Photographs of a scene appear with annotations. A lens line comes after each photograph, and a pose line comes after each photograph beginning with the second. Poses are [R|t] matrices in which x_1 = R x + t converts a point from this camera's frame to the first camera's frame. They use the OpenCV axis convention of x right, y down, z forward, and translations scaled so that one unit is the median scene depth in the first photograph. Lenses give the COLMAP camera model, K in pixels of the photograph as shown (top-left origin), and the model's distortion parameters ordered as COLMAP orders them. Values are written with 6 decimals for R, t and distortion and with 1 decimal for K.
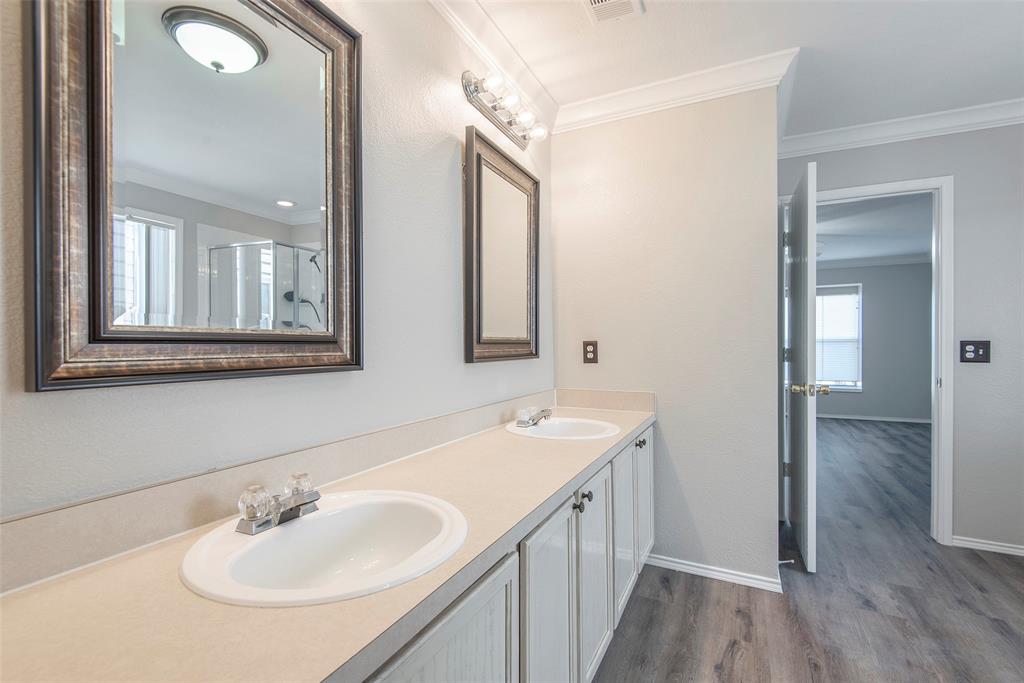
lens RADIAL K [[466.3, 0, 511.5], [0, 466.3, 347.3], [0, 0, 1]] dist [0.019076, -0.014486]
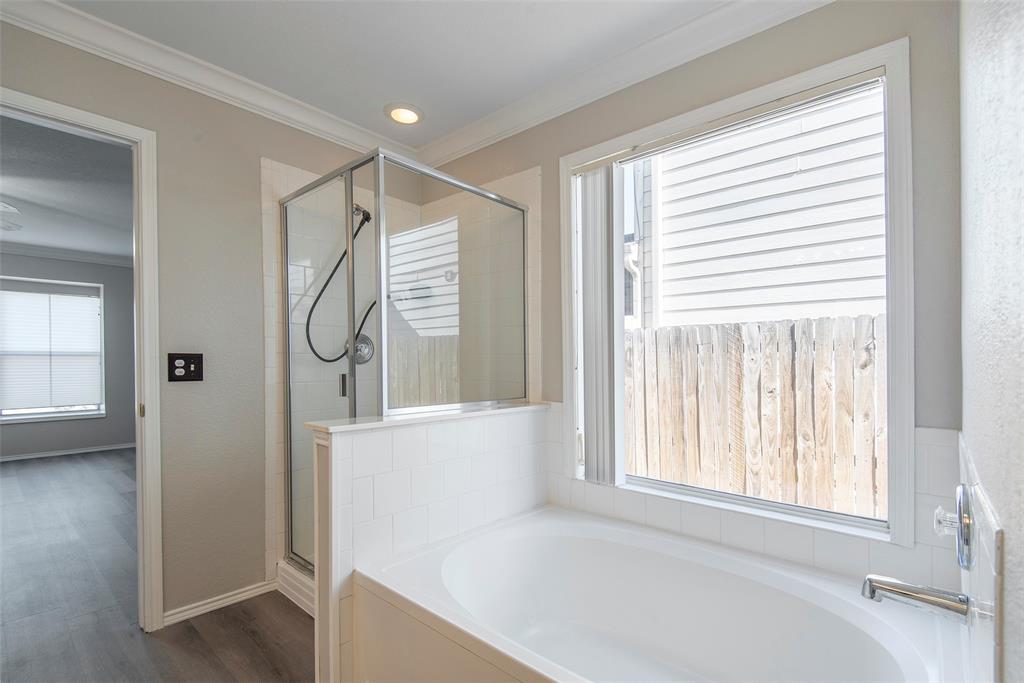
lens RADIAL K [[466.3, 0, 511.5], [0, 466.3, 347.3], [0, 0, 1]] dist [0.019076, -0.014486]
pose [[0.258218, 0.008179, 0.966052, 0.364533], [0.019589, 0.999714, -0.013700, -0.002811], [-0.965888, 0.022461, 0.257984, 0.263871]]
